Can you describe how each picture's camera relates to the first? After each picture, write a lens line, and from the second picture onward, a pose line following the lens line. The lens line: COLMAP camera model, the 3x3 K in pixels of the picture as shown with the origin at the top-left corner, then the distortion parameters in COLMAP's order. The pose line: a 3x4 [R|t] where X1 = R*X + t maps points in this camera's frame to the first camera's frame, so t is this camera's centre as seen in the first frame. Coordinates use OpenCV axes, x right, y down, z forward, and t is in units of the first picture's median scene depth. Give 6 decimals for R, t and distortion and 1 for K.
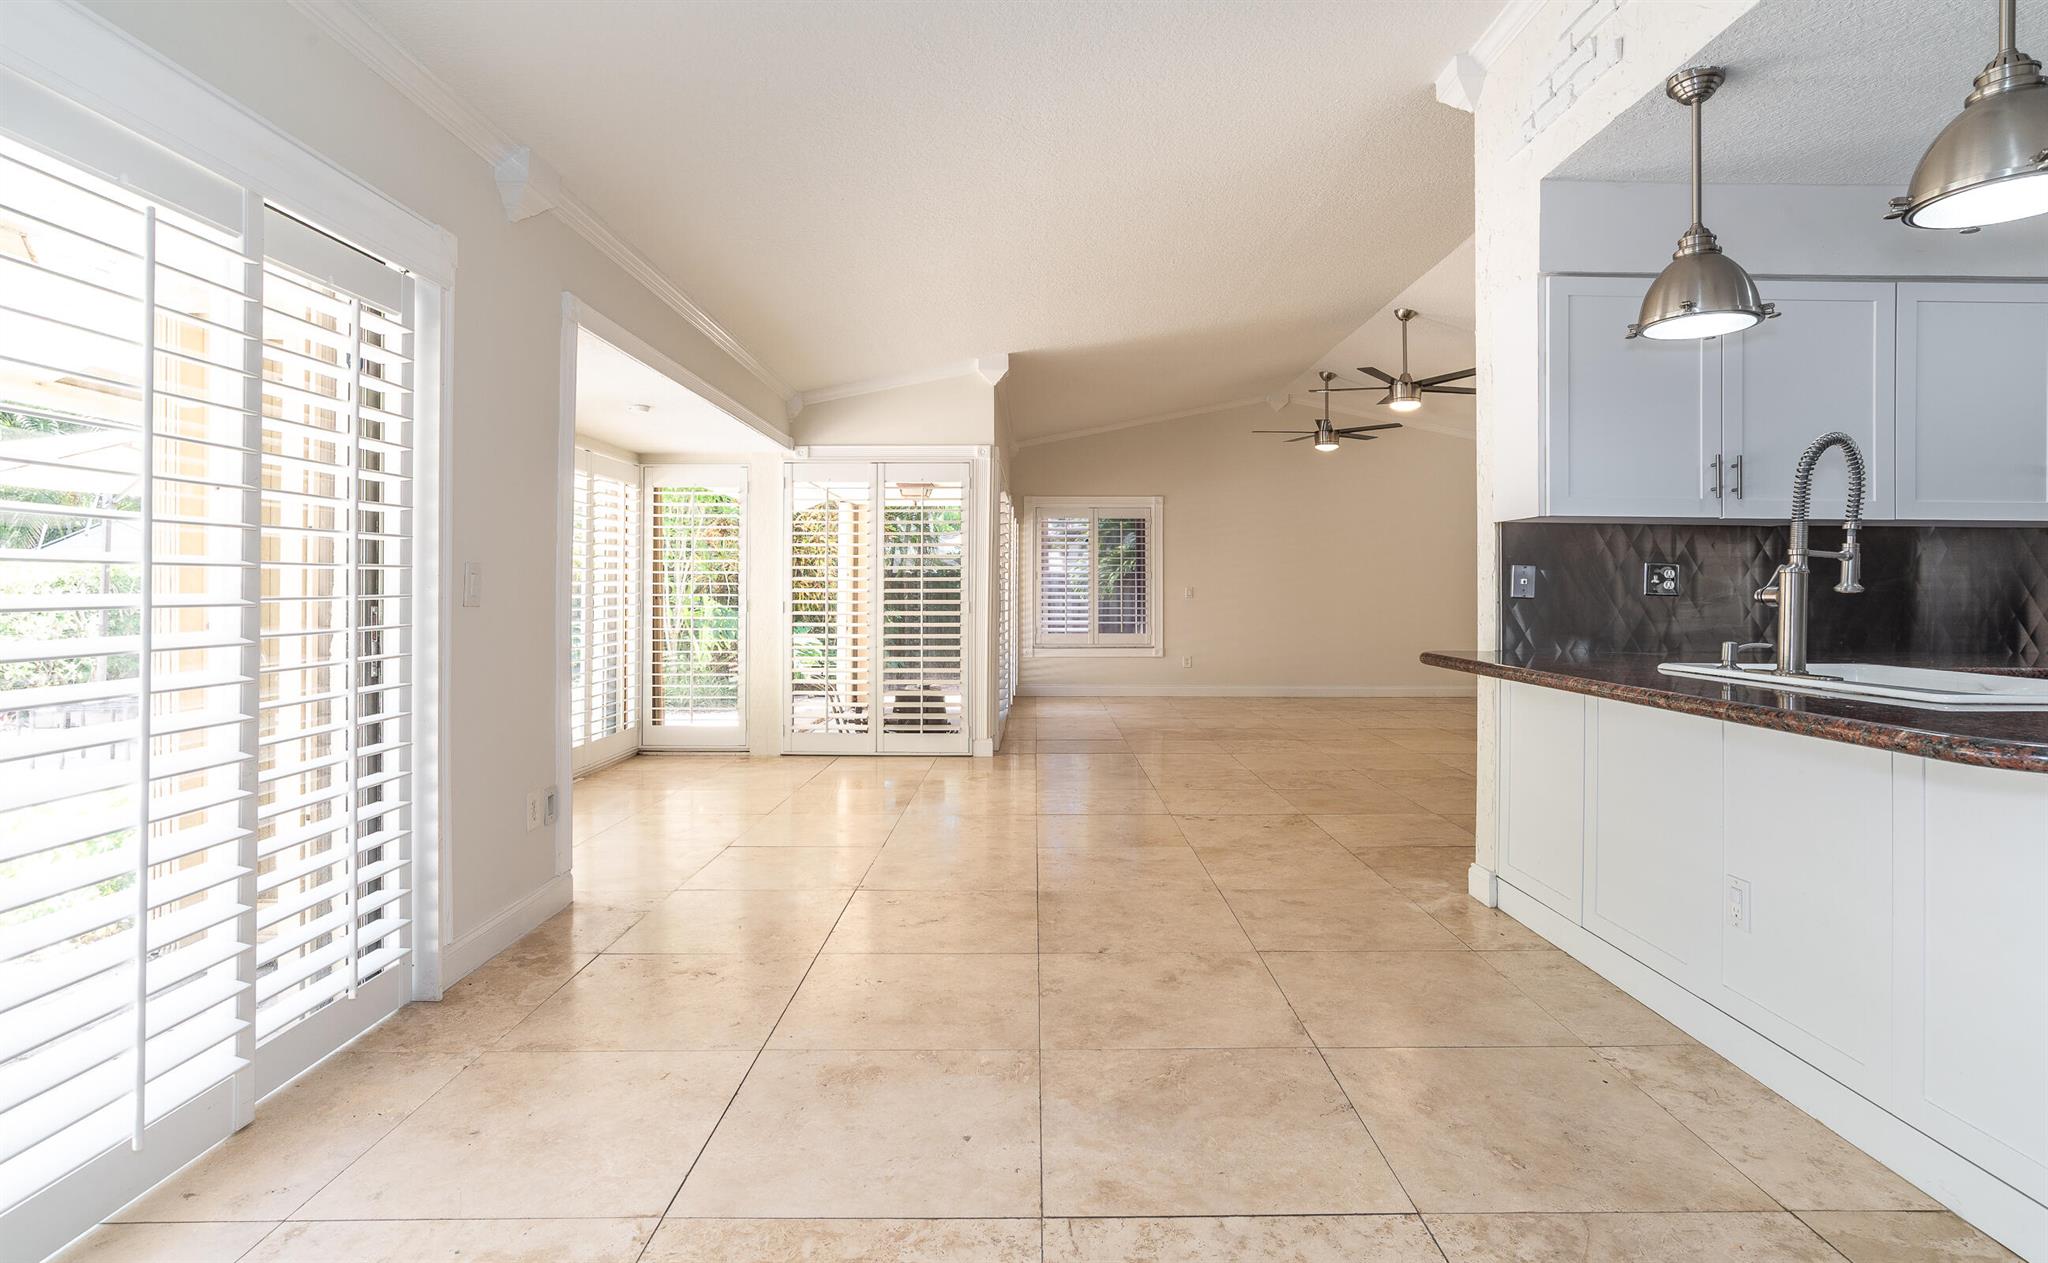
lens RADIAL K [[1040.7, 0, 1033.7], [0, 1040.7, 590.7], [0, 0, 1]] dist [-0.046297, 0.023548]
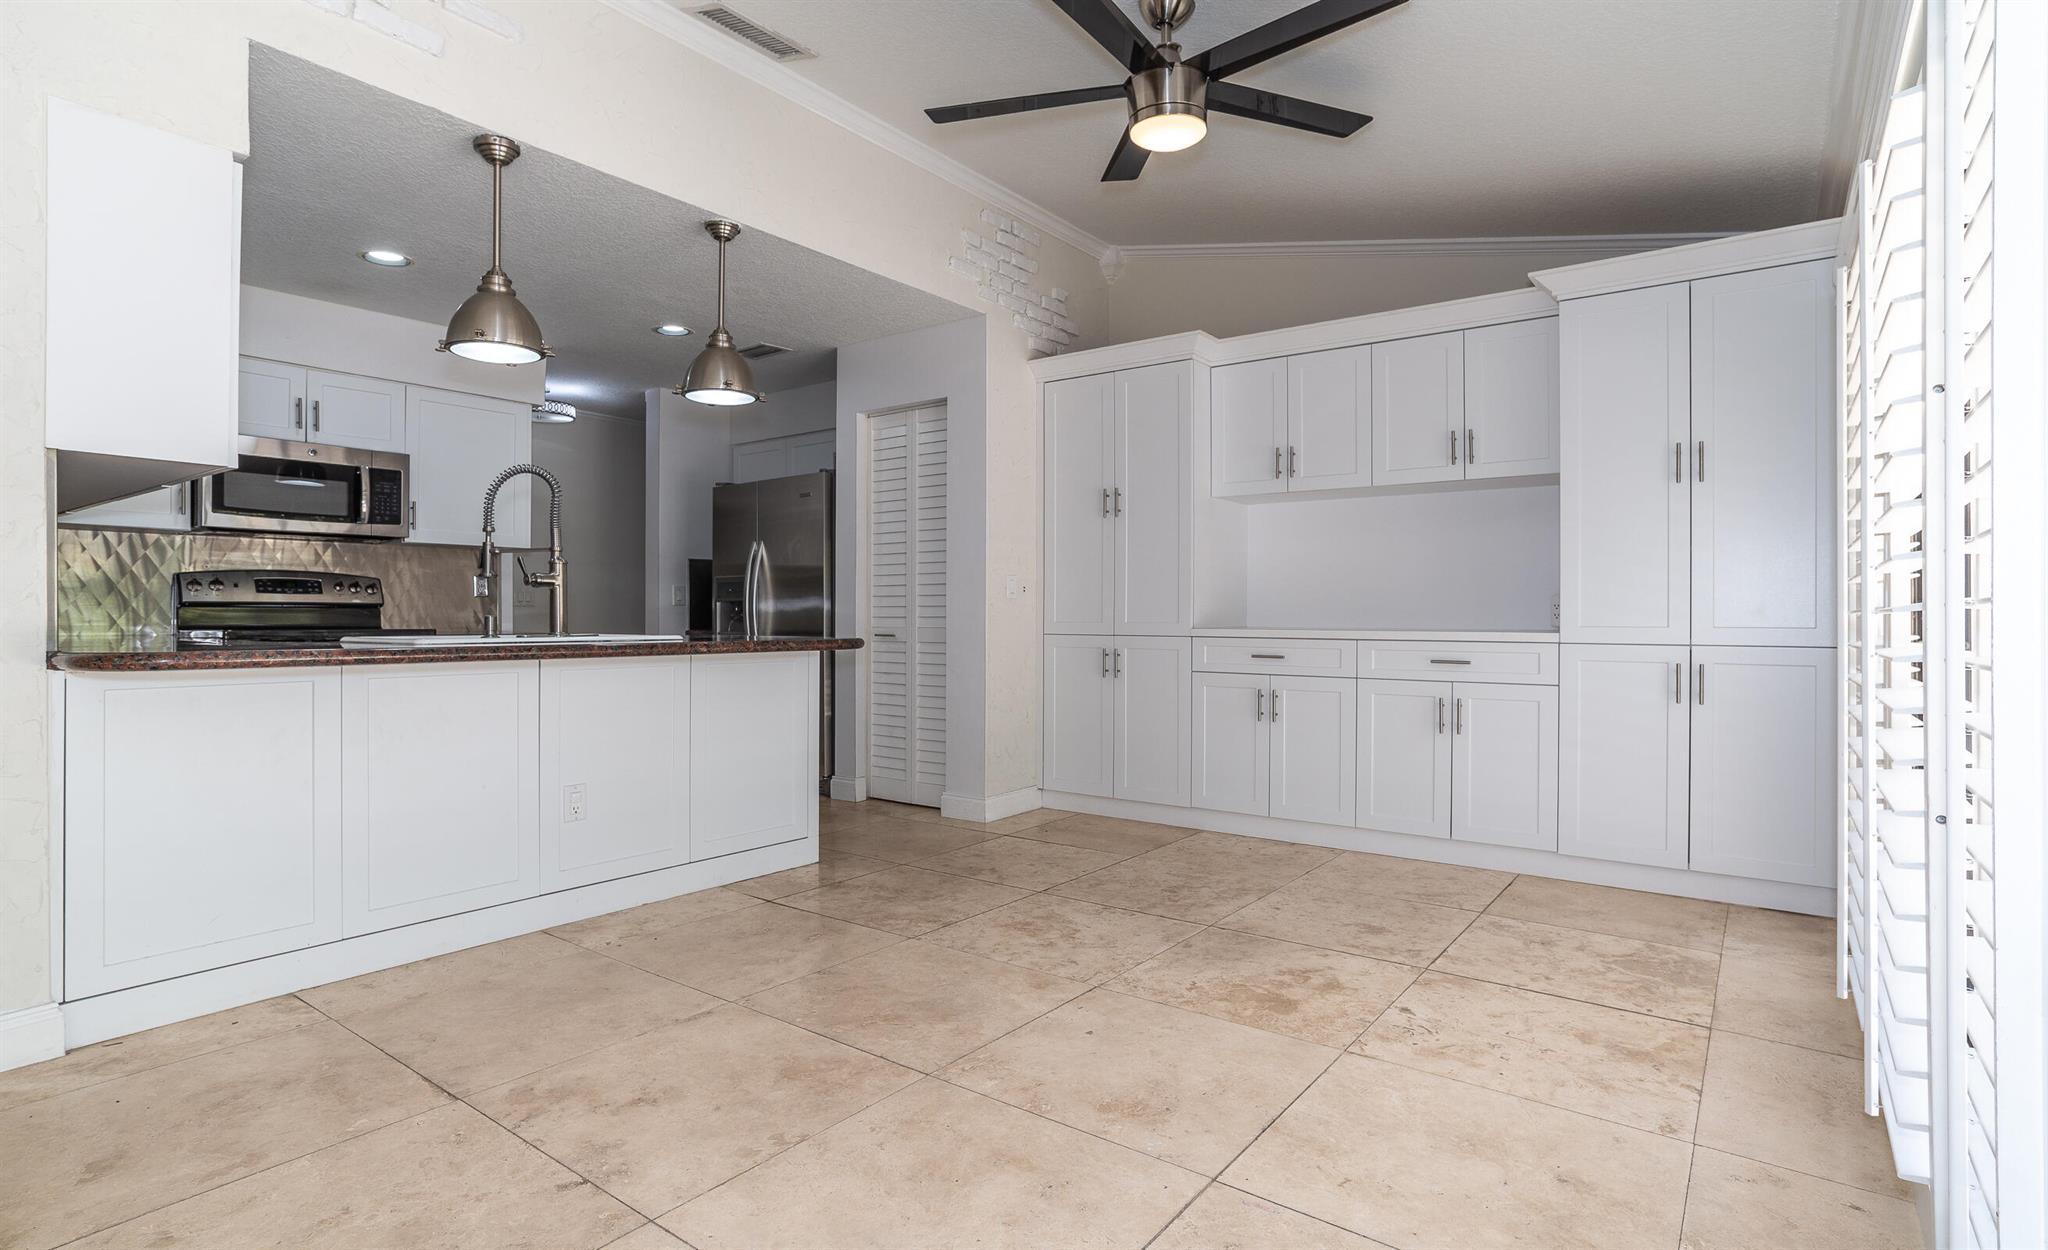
lens RADIAL K [[1013.5, 0, 1024.0], [0, 1013.5, 625.0], [0, 0, 1]] dist [-0.045885, 0.024144]
pose [[-0.801868, -0.009971, 0.597418, -0.509015], [-0.005321, 0.999940, 0.009547, 0.042118], [-0.597477, 0.004476, -0.801873, 1.456736]]
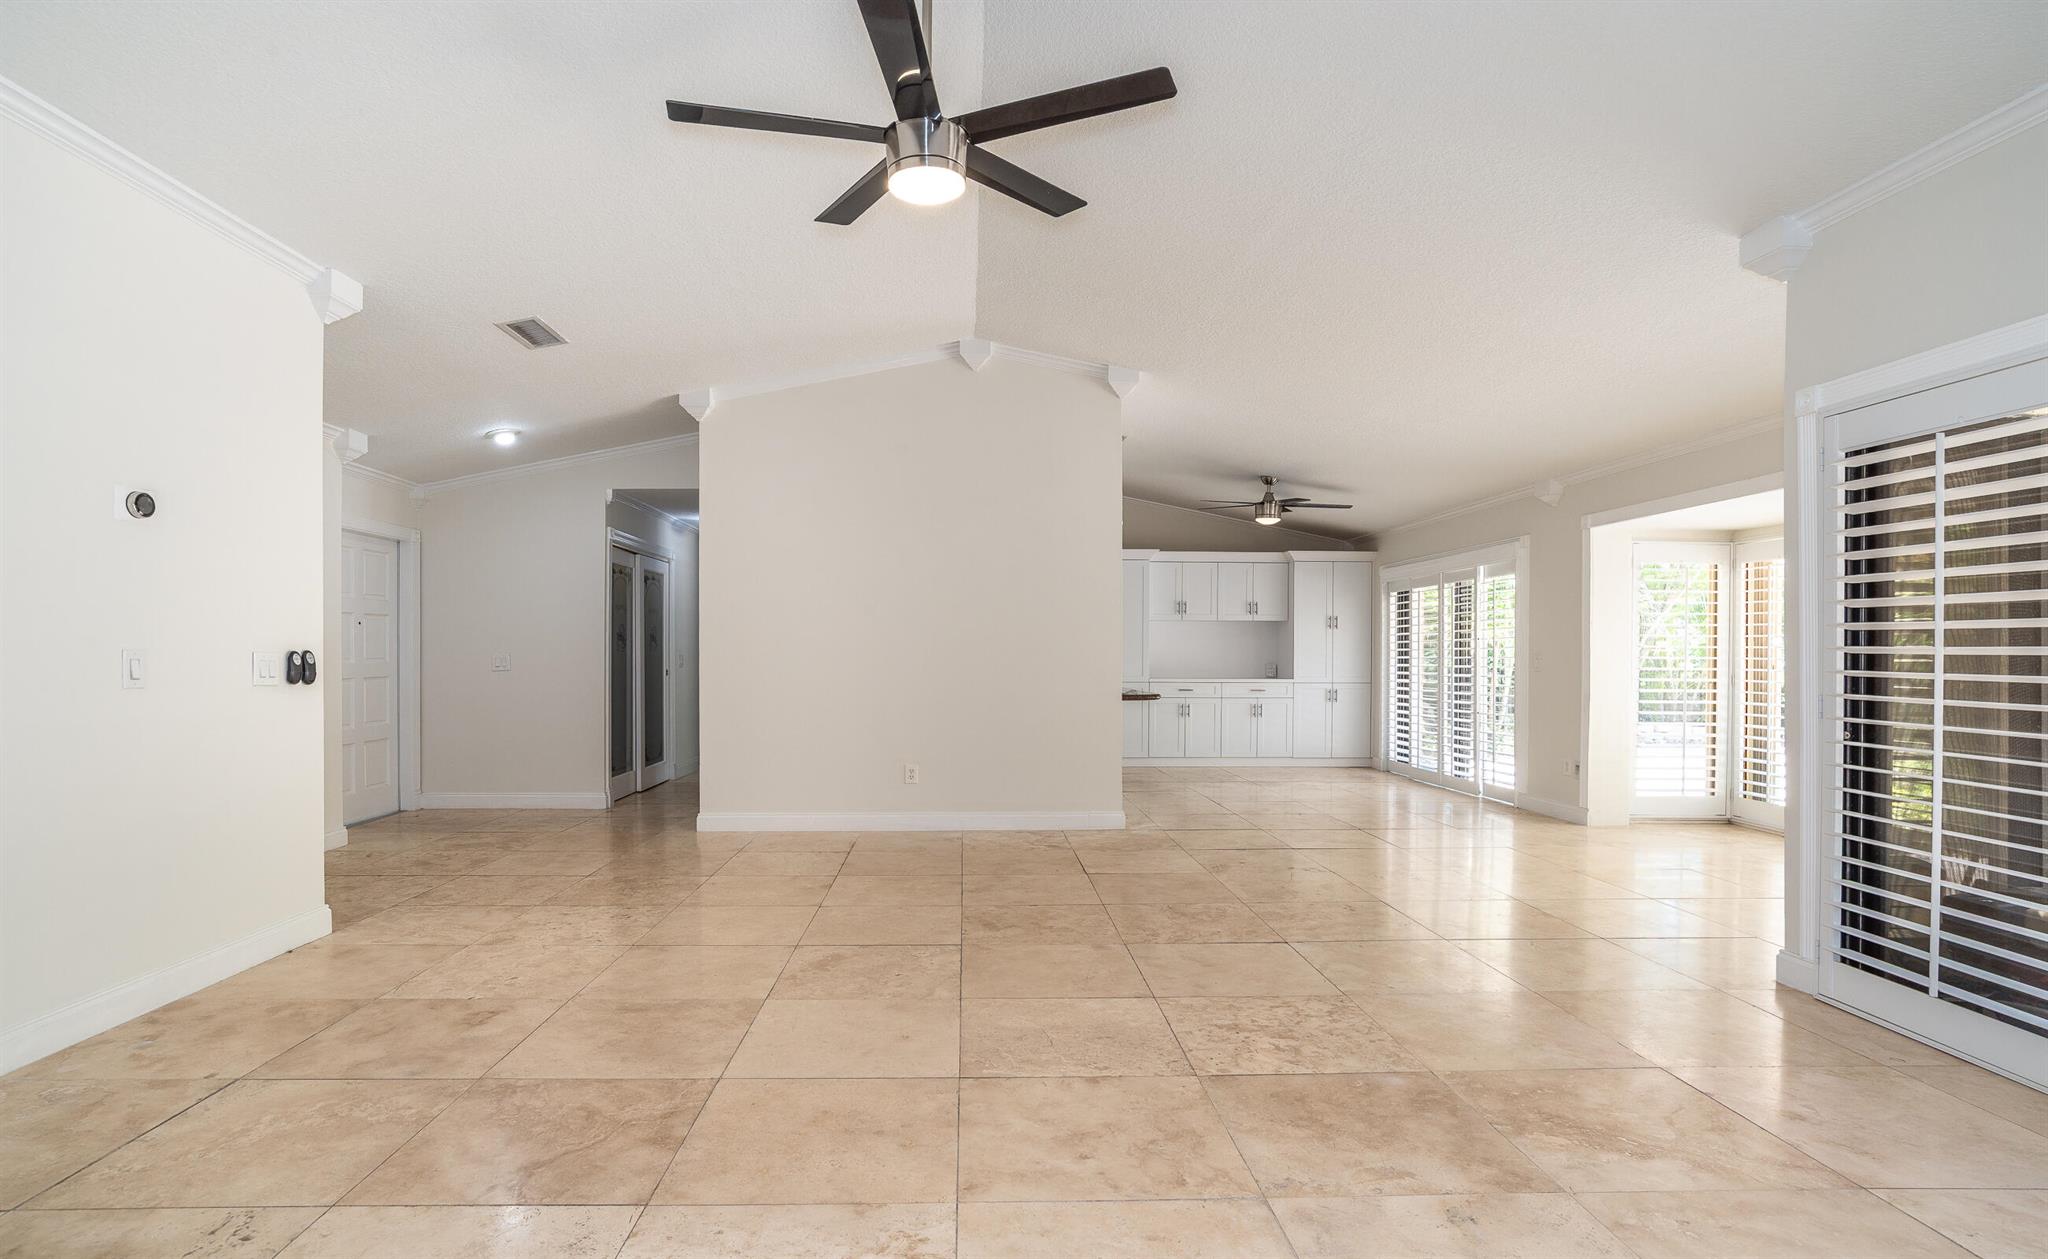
lens RADIAL K [[1032.2, 0, 995.2], [0, 1032.2, 663.0], [0, 0, 1]] dist [-0.039535, 0.021710]
pose [[-0.999611, -0.005833, -0.027269, 0.949192], [-0.005977, 0.999969, 0.005222, -0.012468], [0.027238, 0.005383, -0.999614, 3.799122]]
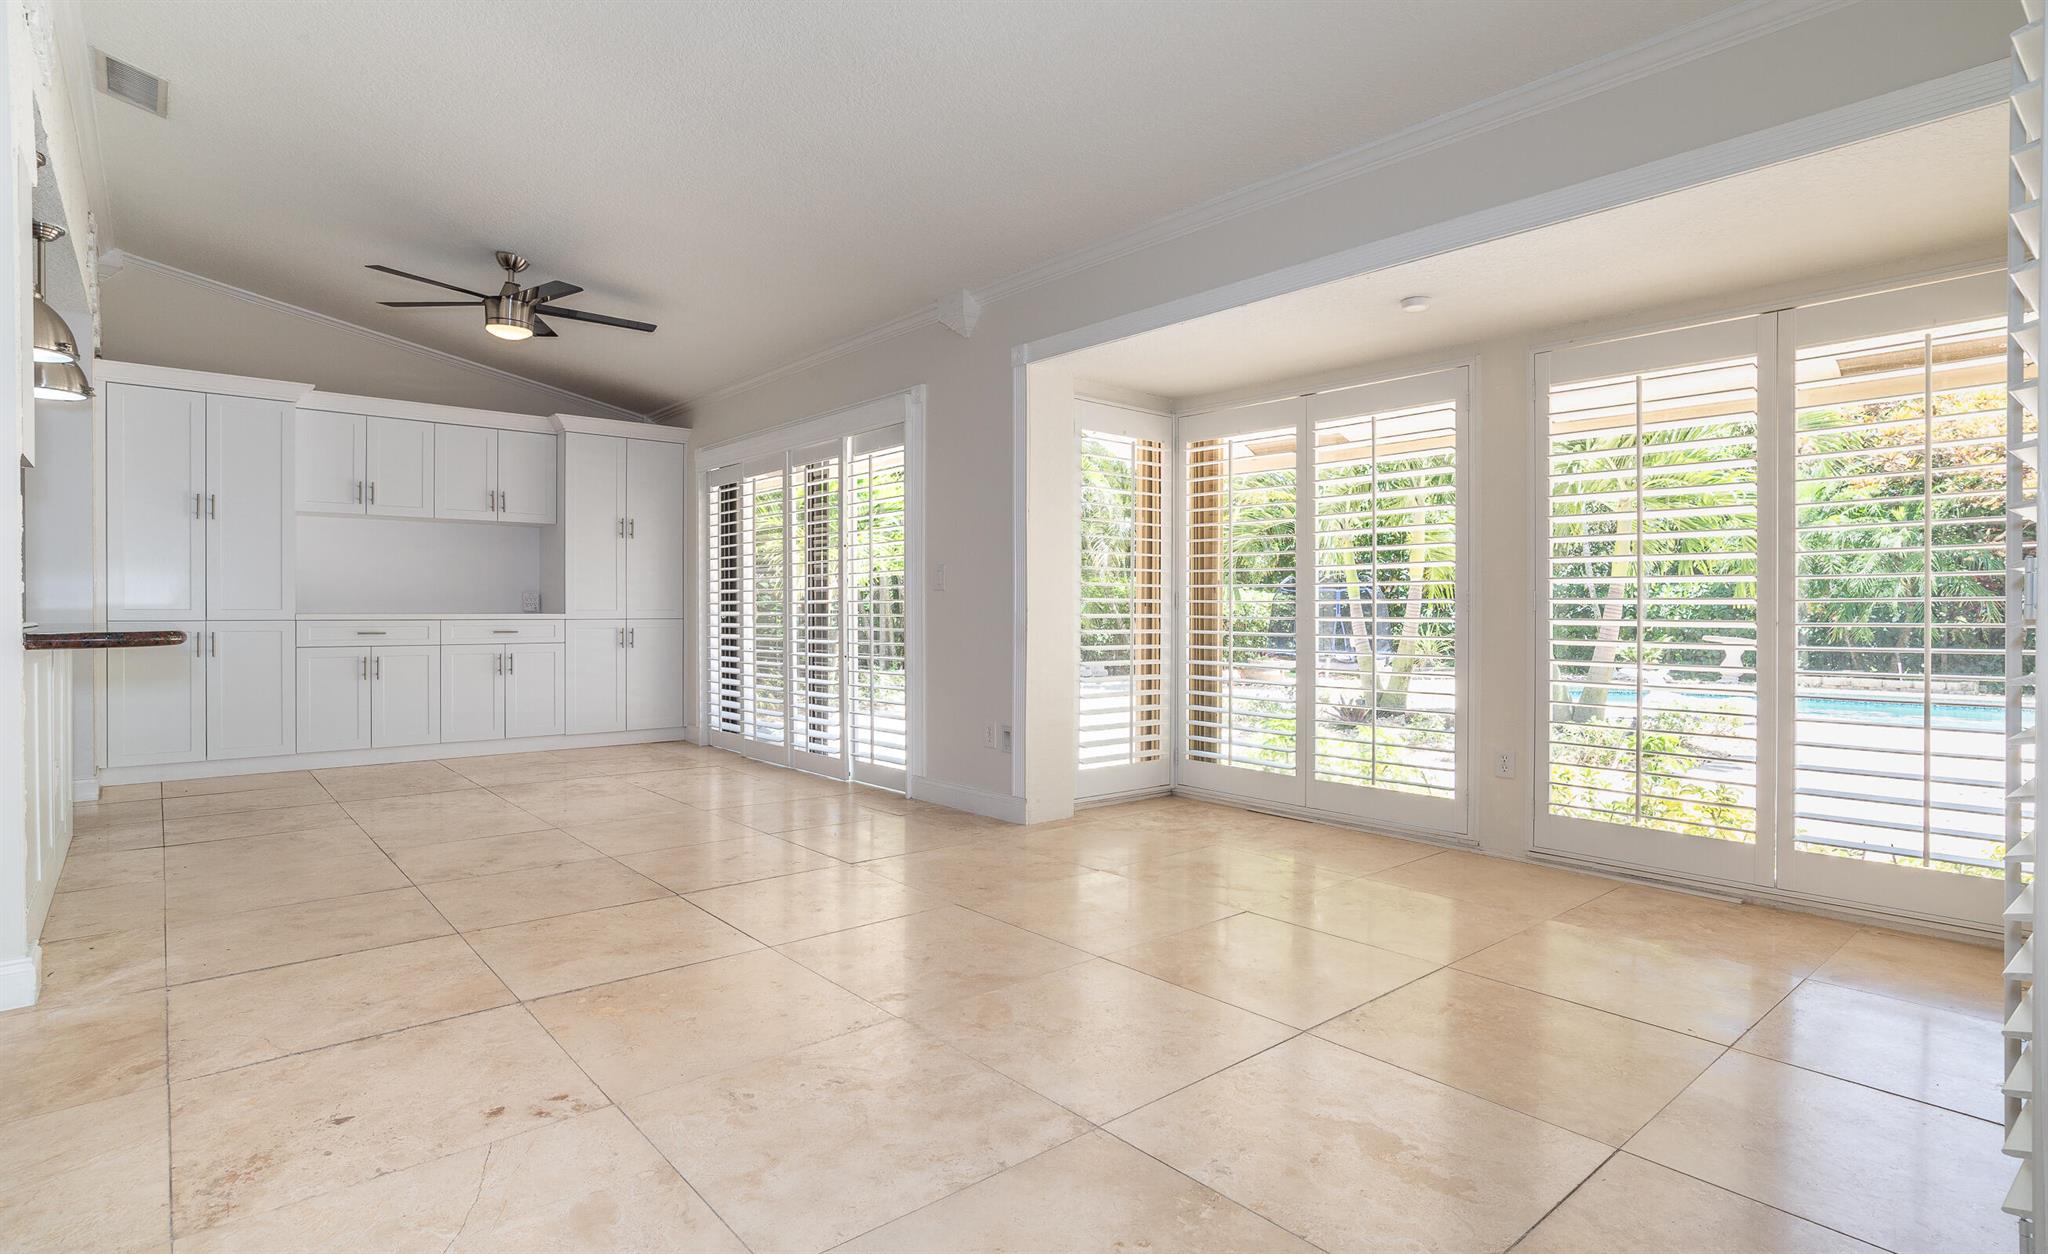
lens RADIAL K [[1030.1, 0, 1024.2], [0, 1030.1, 602.0], [0, 0, 1]] dist [-0.047525, 0.026045]
pose [[-0.758949, -0.006900, -0.651113, 0.487973], [-0.001370, 0.999959, -0.009000, 0.054255], [0.651148, -0.005939, -0.758927, 2.561420]]
